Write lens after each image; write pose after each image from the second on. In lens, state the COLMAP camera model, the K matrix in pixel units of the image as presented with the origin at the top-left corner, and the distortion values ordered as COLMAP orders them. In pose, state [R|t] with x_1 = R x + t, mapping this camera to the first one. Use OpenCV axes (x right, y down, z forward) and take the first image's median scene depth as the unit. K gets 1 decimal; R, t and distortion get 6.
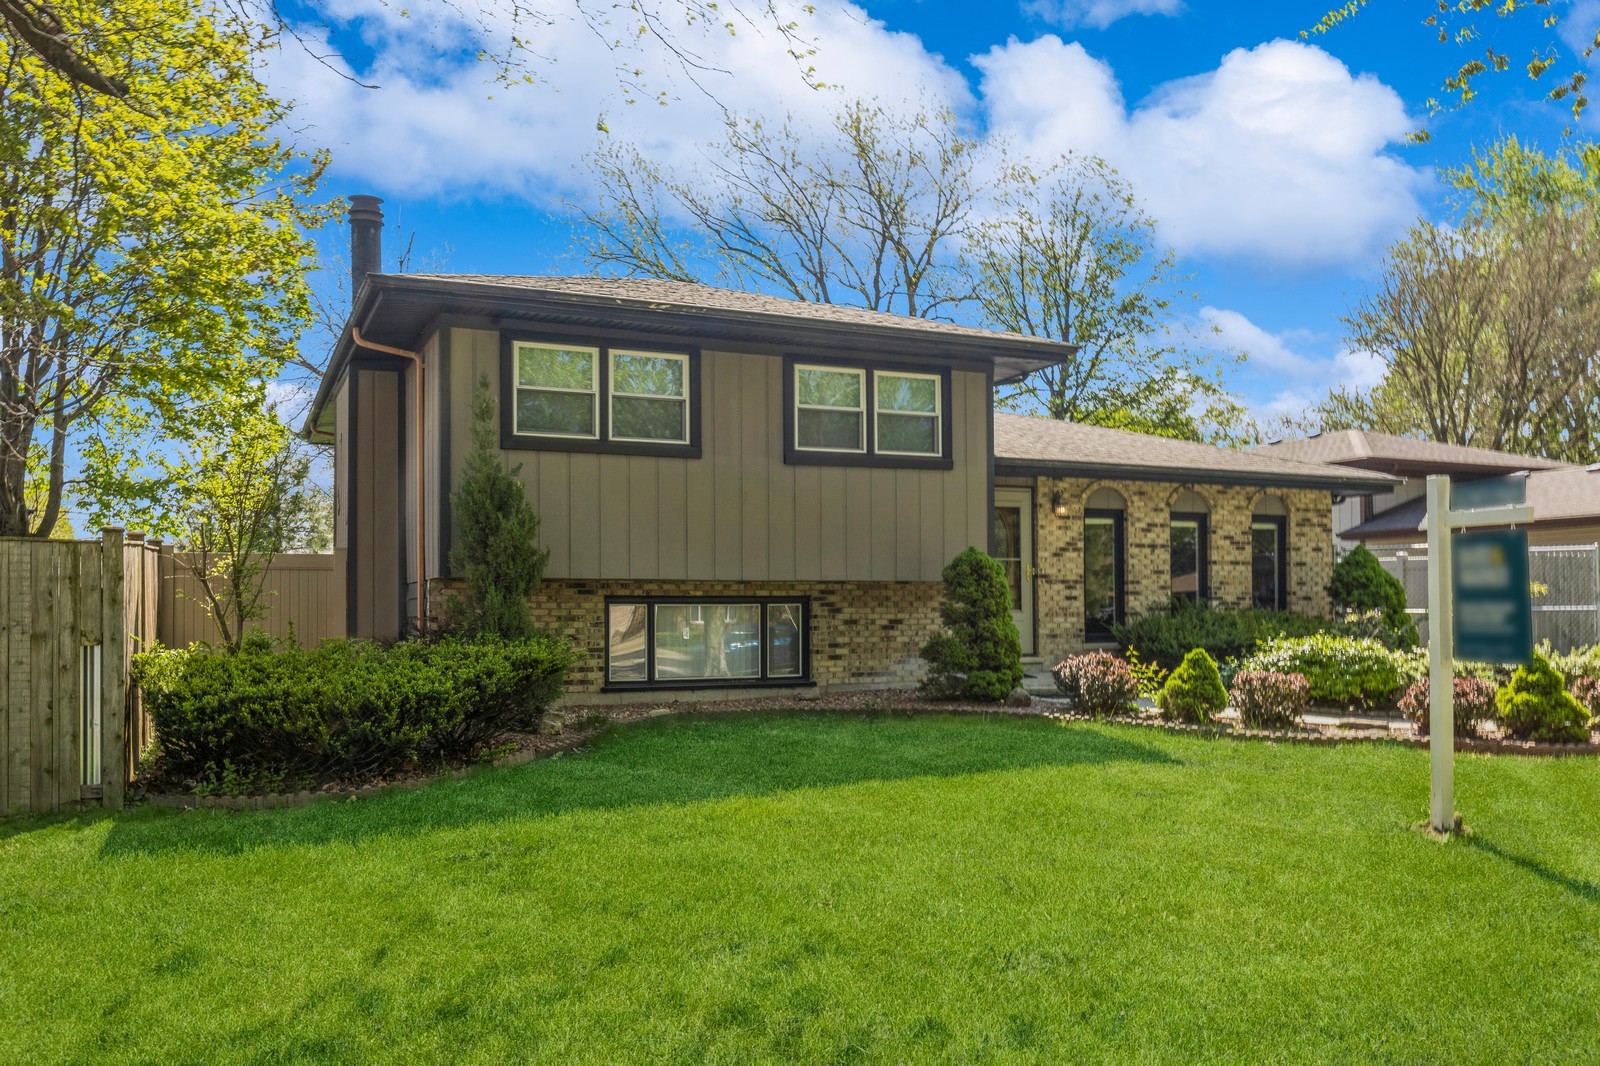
lens RADIAL K [[1316.6, 0, 815.6], [0, 1316.6, 592.0], [0, 0, 1]] dist [-0.015435, -0.002108]
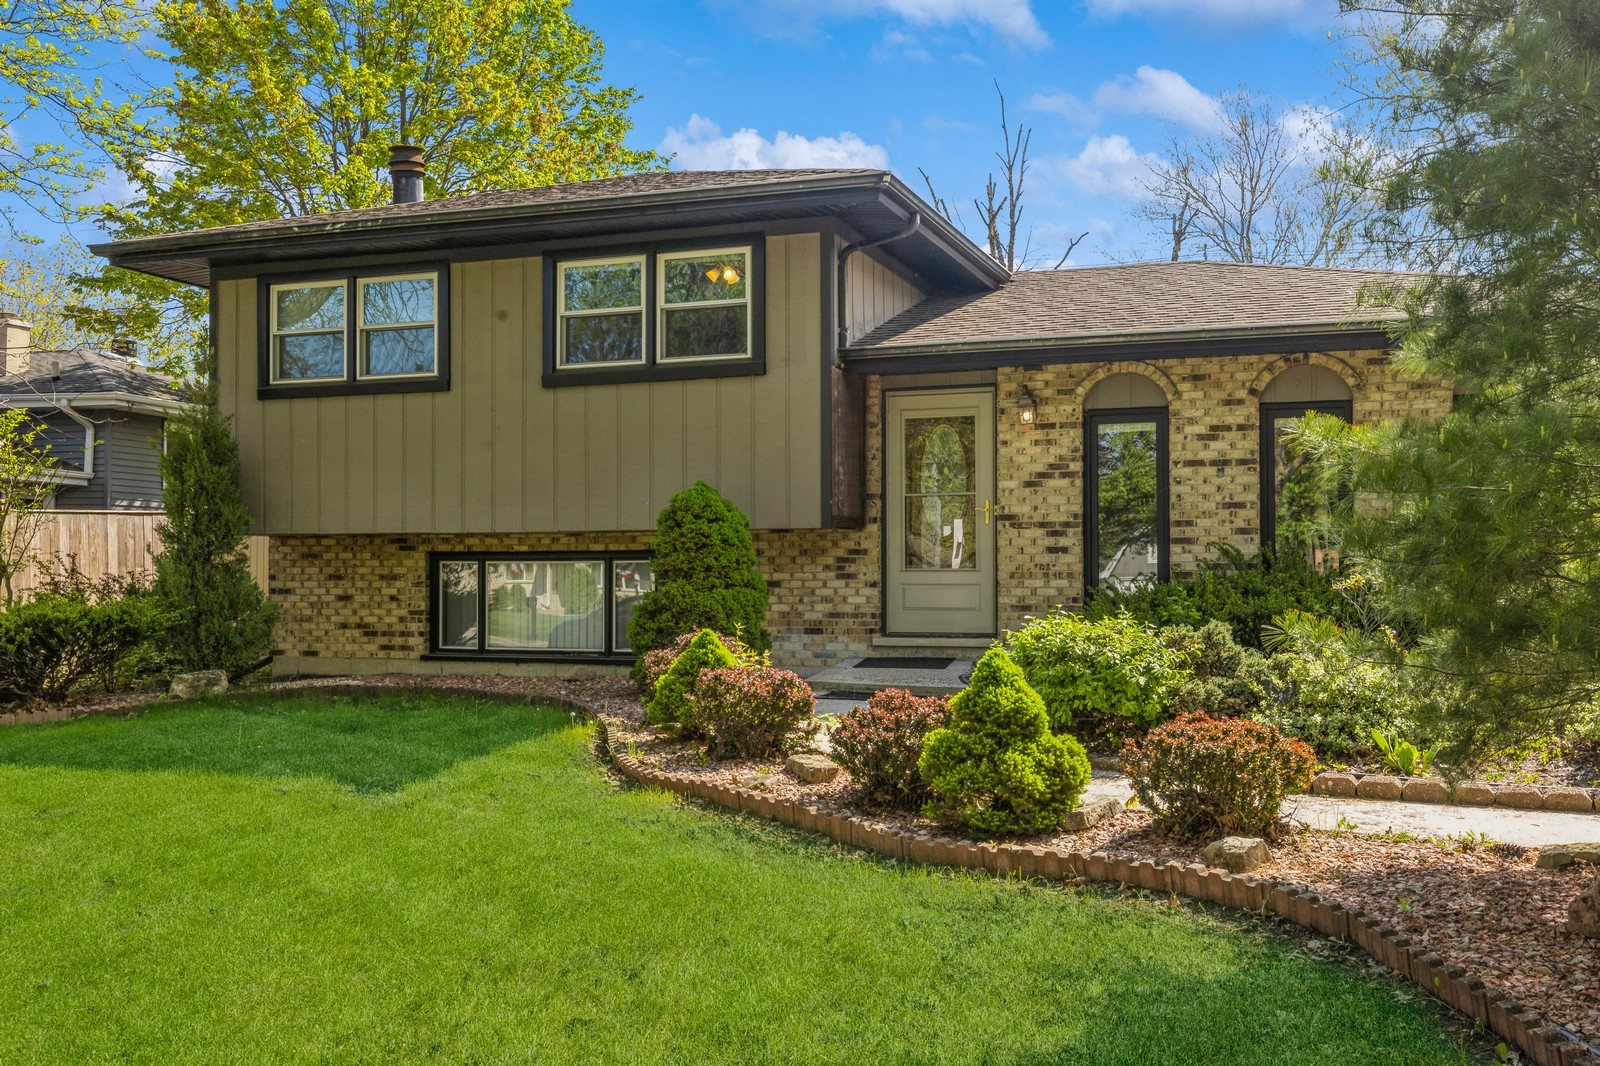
lens RADIAL K [[1524.1, 0, 800.1], [0, 1524.1, 543.0], [0, 0, 1]] dist [0.001908, 0.000000]
pose [[0.708582, -0.011228, -0.705539, 0.641960], [0.009388, 0.999935, -0.006485, 0.004972], [0.705566, -0.002029, 0.708641, 0.382361]]
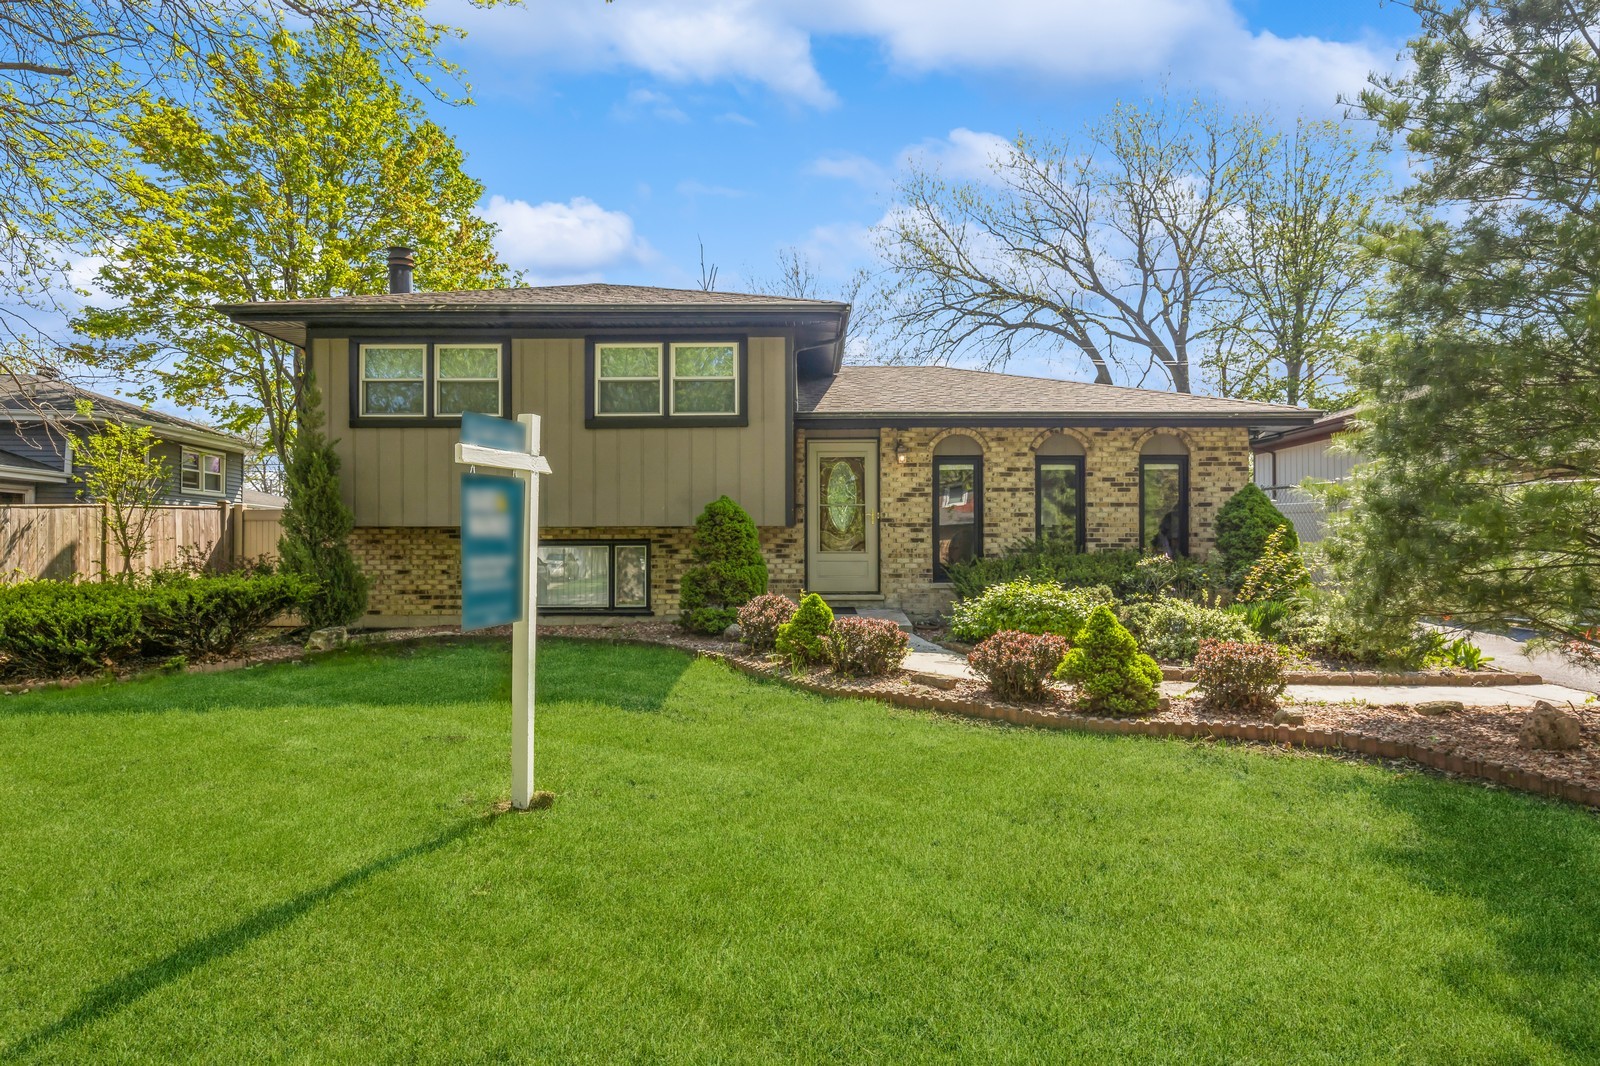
lens RADIAL K [[974.6, 0, 801.4], [0, 974.6, 529.9], [0, 0, 1]] dist [-0.002104, -0.000177]
pose [[0.903384, -0.004381, -0.428810, 0.453846], [0.004268, 0.999990, -0.001223, -0.003263], [0.428811, -0.000725, 0.903394, 0.247106]]
